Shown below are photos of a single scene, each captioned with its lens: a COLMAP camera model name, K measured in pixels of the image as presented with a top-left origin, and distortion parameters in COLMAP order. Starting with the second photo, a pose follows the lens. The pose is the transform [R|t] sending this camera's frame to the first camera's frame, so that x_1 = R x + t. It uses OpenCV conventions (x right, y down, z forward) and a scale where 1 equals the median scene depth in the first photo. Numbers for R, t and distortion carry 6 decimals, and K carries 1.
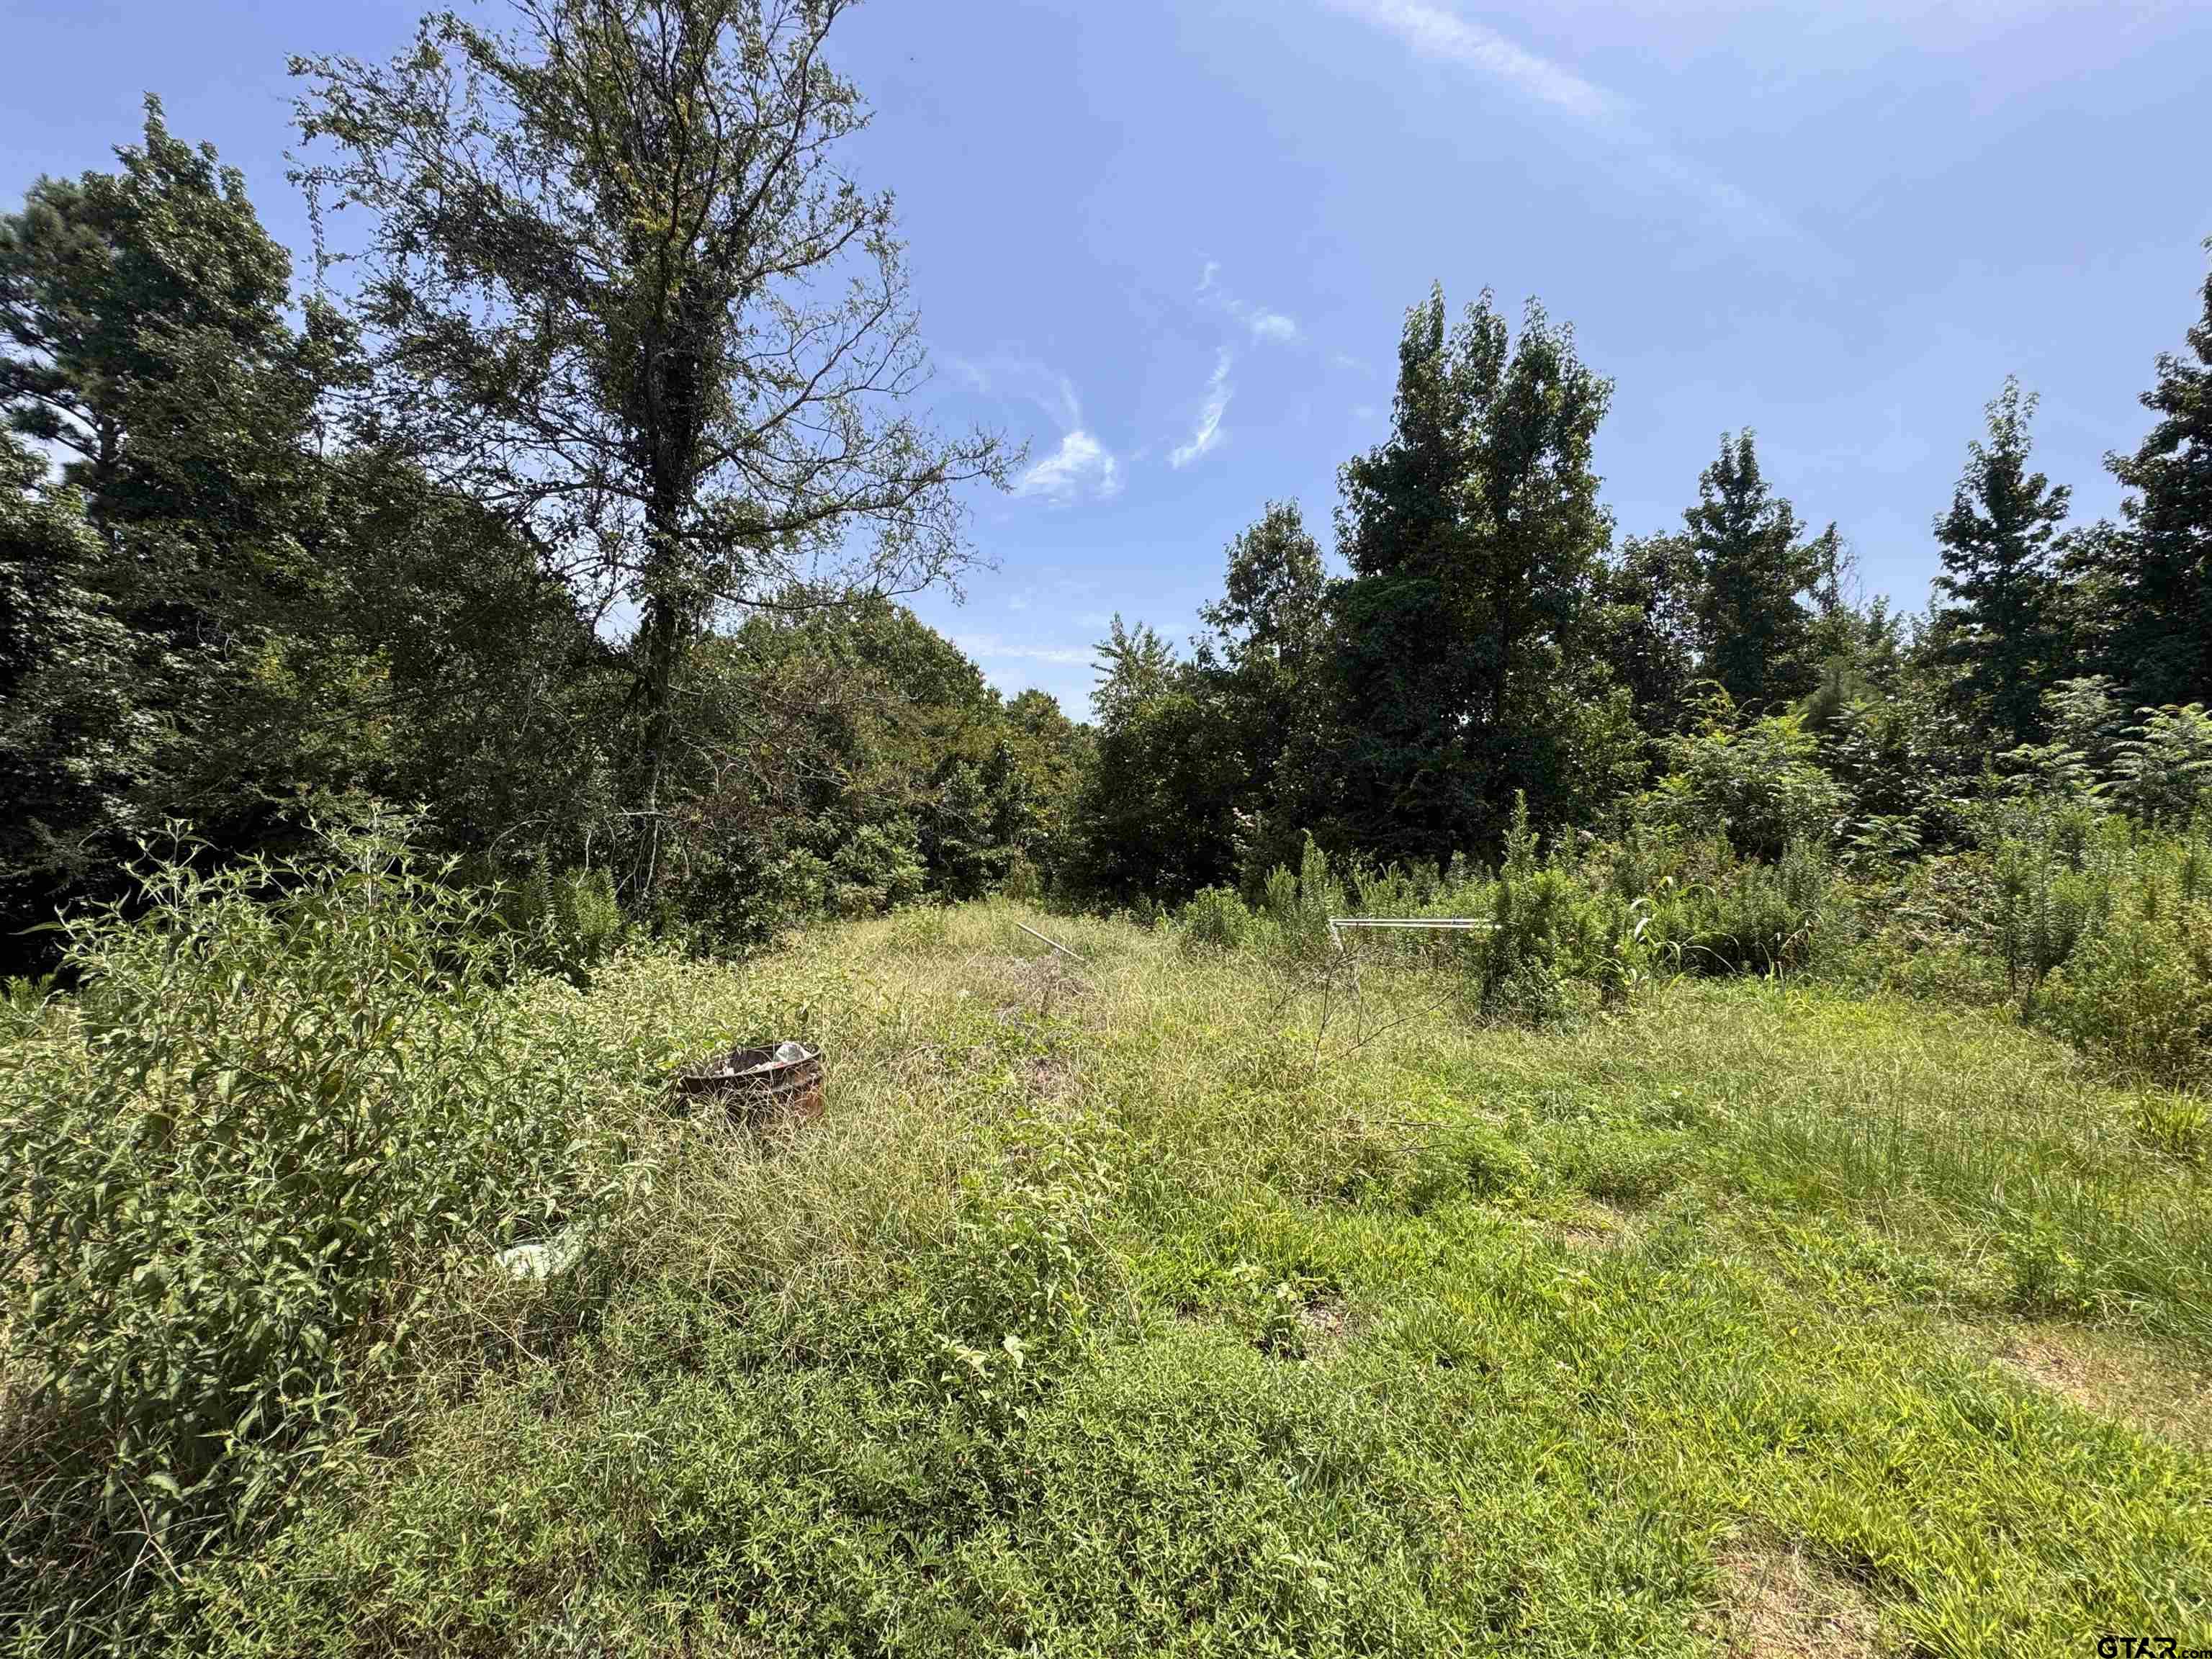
lens RADIAL K [[891.3, 0, 1108.4], [0, 891.3, 830.6], [0, 0, 1]] dist [-0.003435, 0.000713]
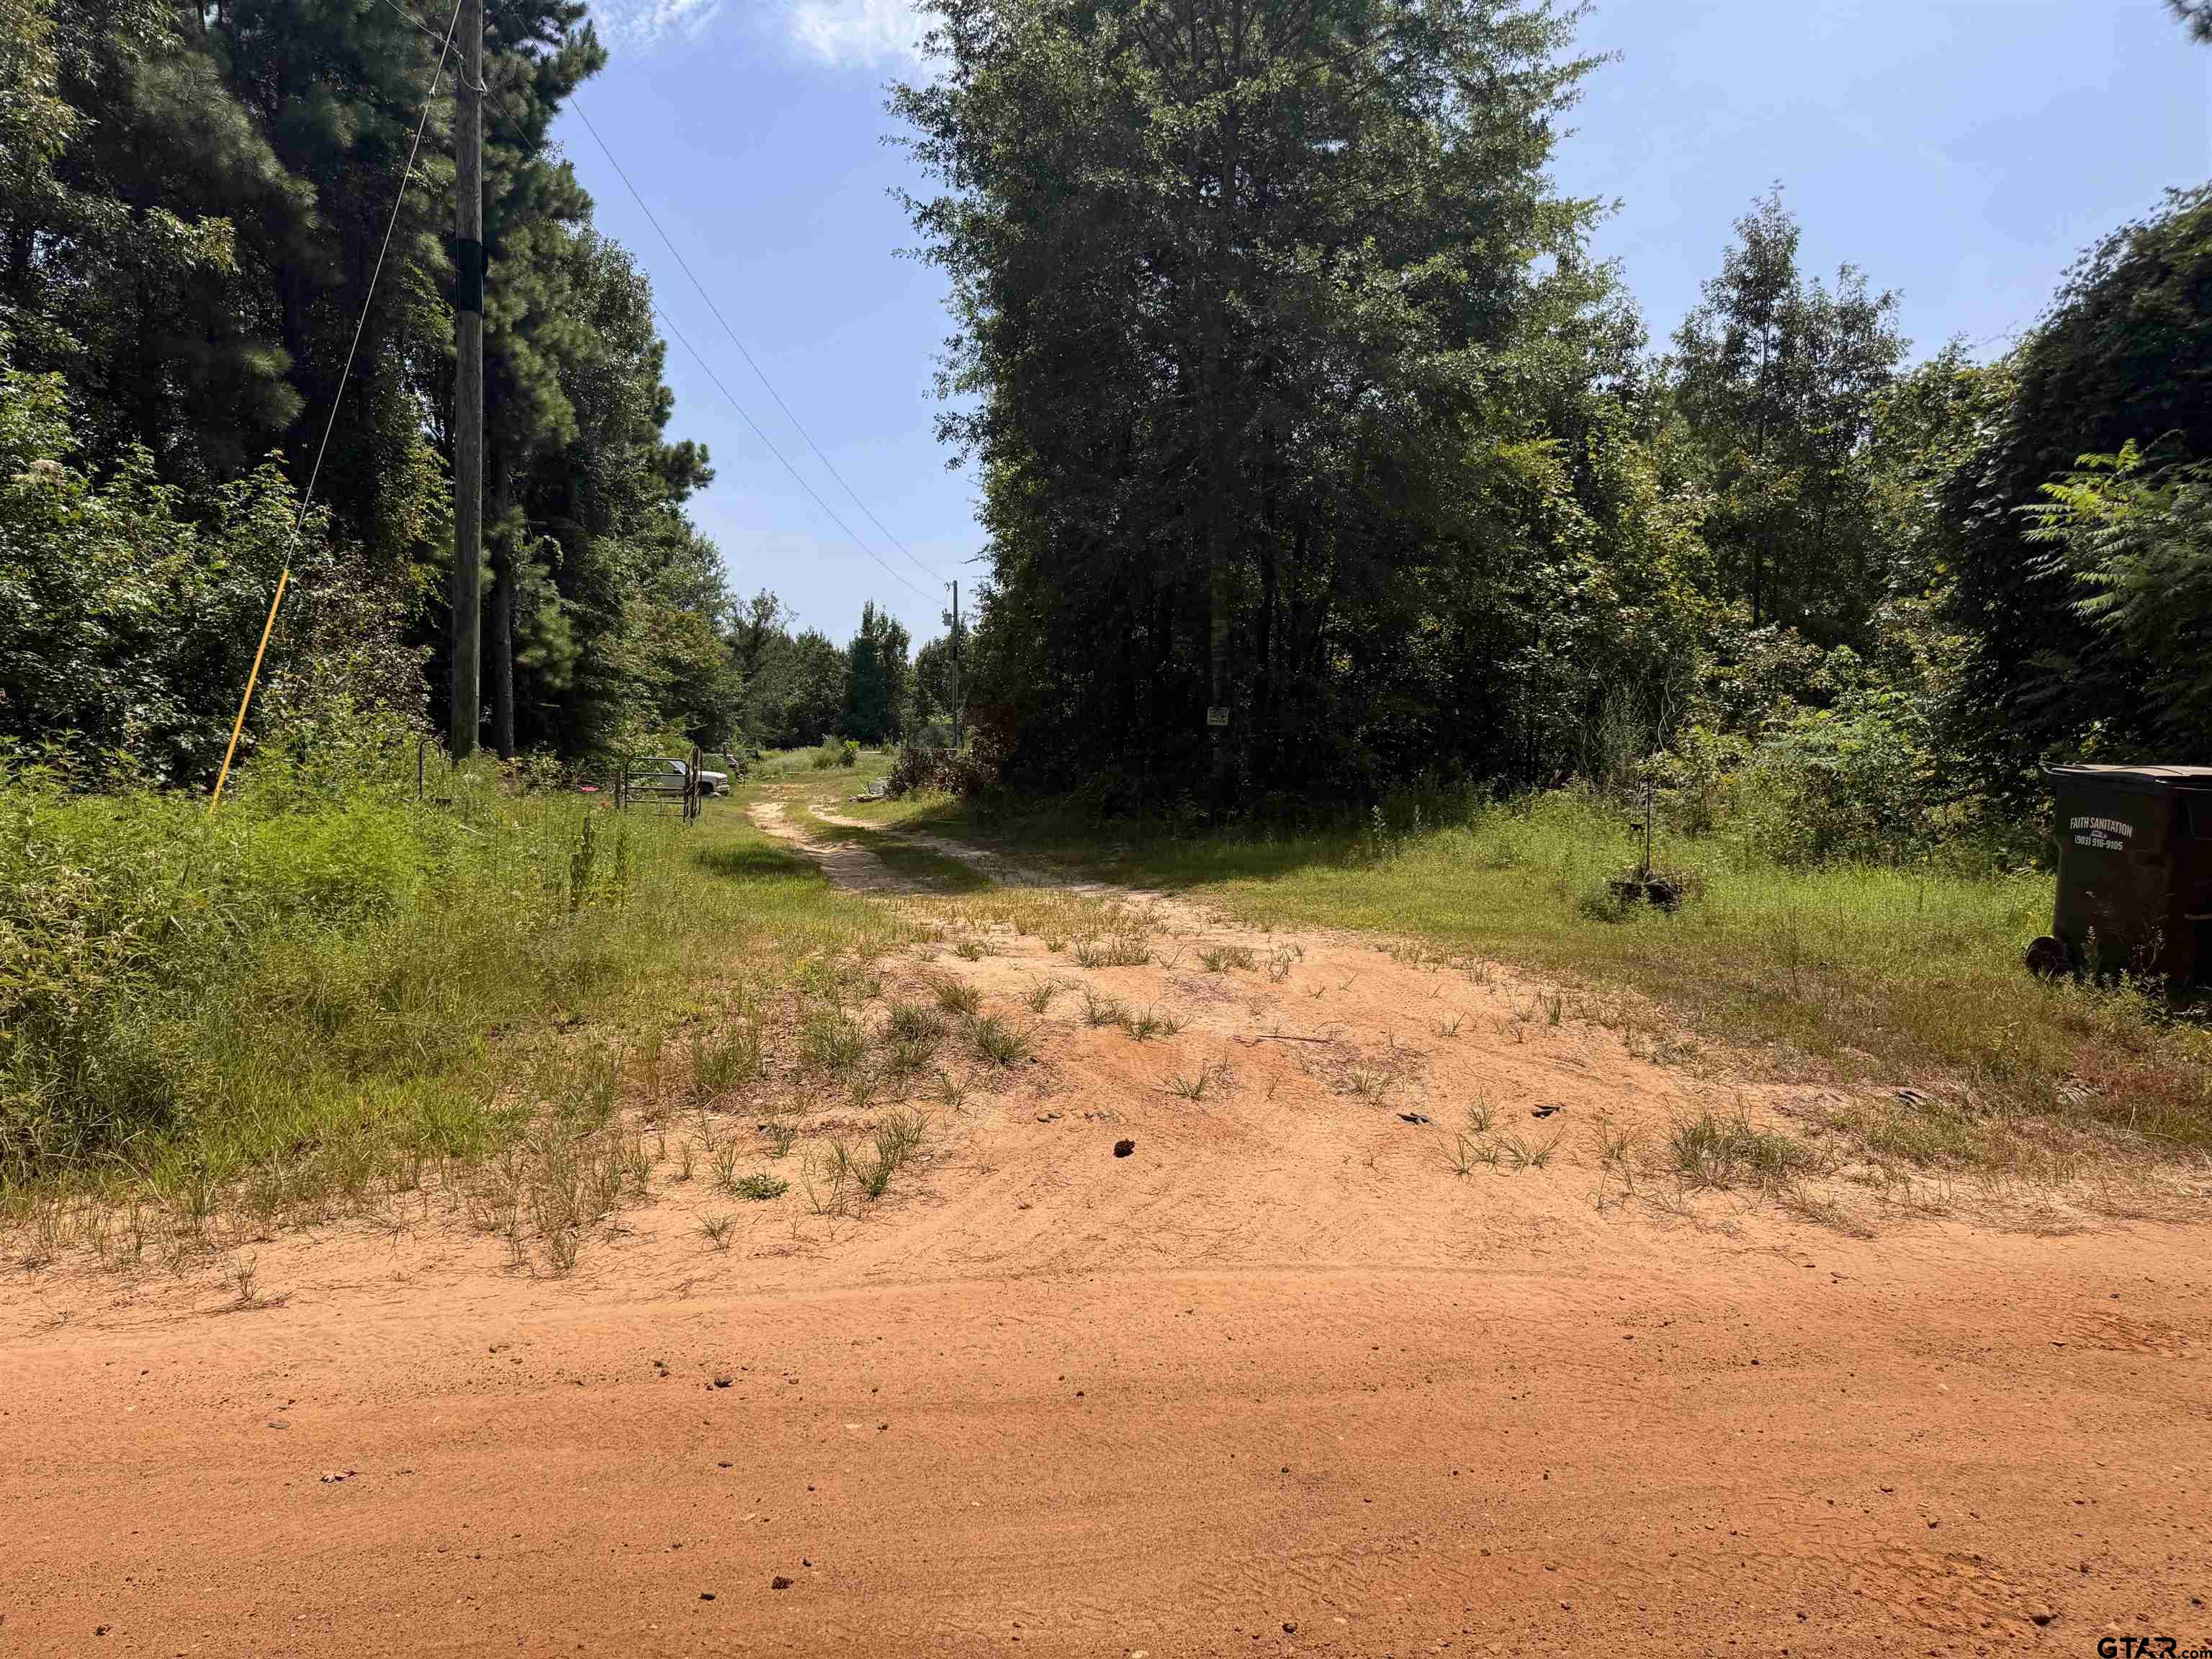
lens RADIAL K [[1543.9, 0, 1110.2], [0, 1543.9, 831.3], [0, 0, 1]] dist [-0.069812, -0.002586]
pose [[0.872505, -0.022448, 0.488090, -1.879267], [0.008084, 0.999471, 0.031516, 0.178787], [-0.488539, -0.023552, 0.872224, -5.000589]]
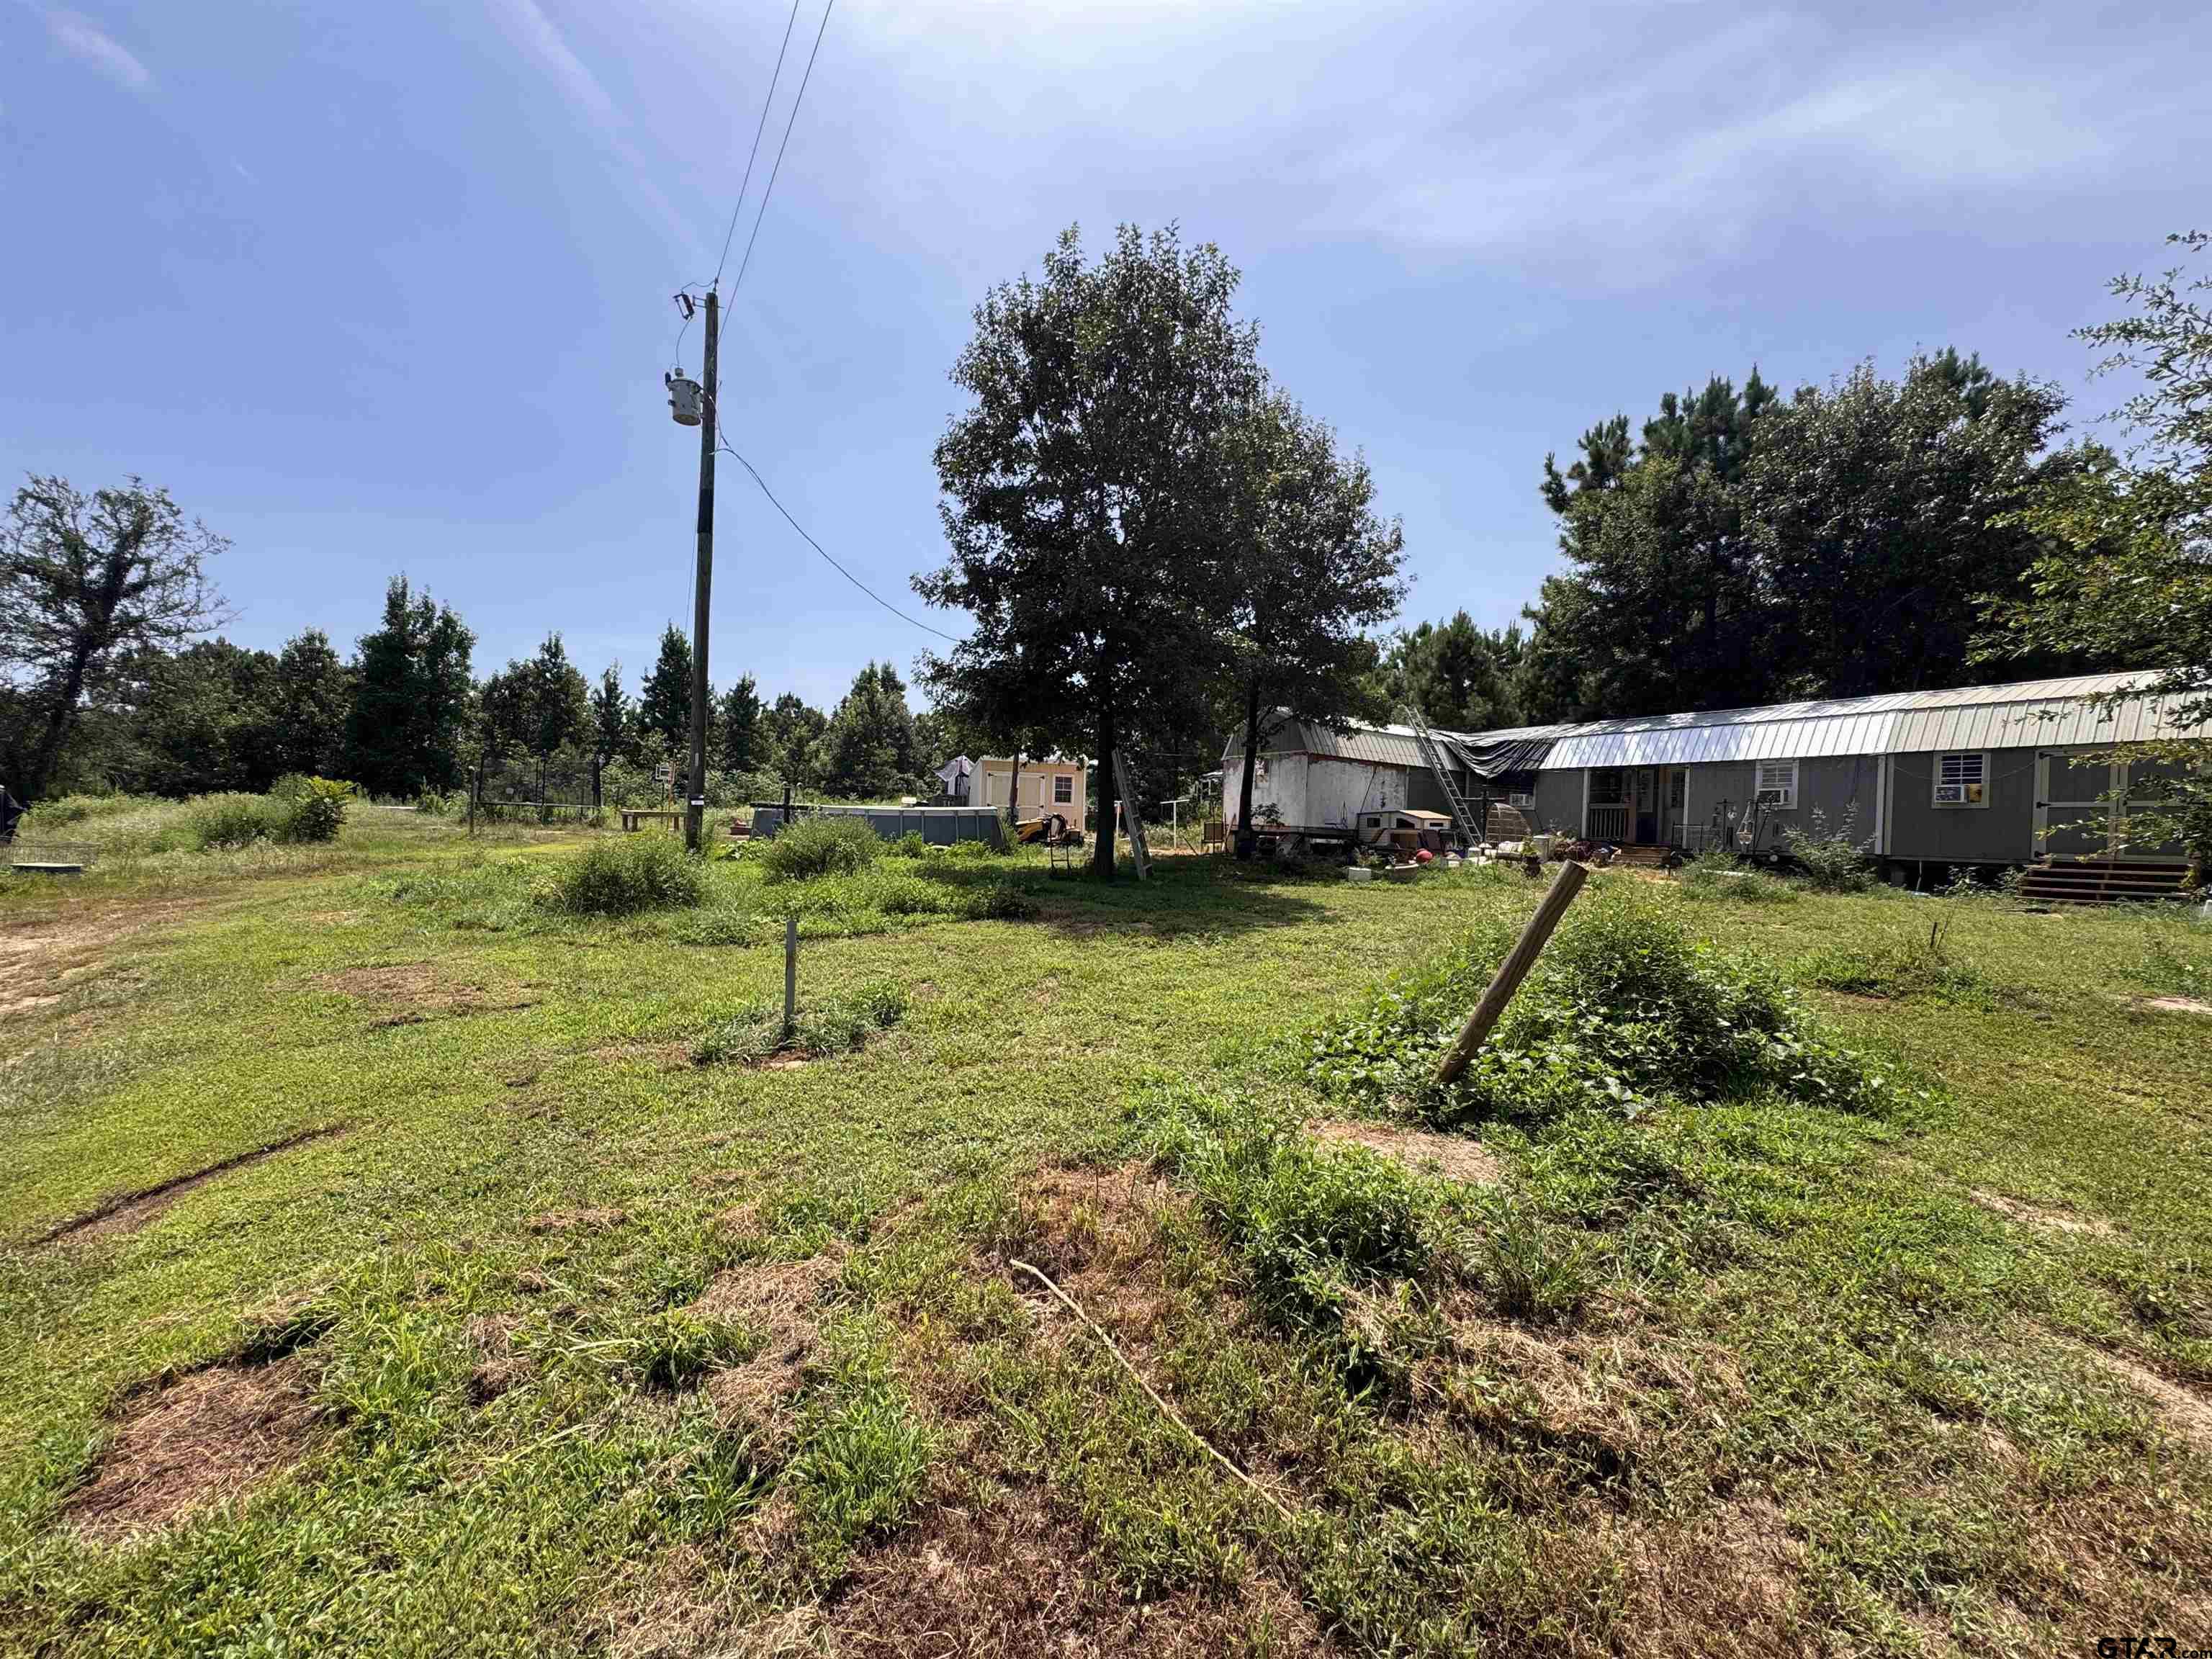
lens RADIAL K [[891.3, 0, 1091.2], [0, 891.3, 823.4], [0, 0, 1]] dist [-0.003435, 0.000713]
pose [[0.531527, 0.011079, 0.846969, -0.681685], [-0.003474, 0.999935, -0.010900, 0.107672], [-0.847034, 0.002851, 0.531531, -1.861329]]
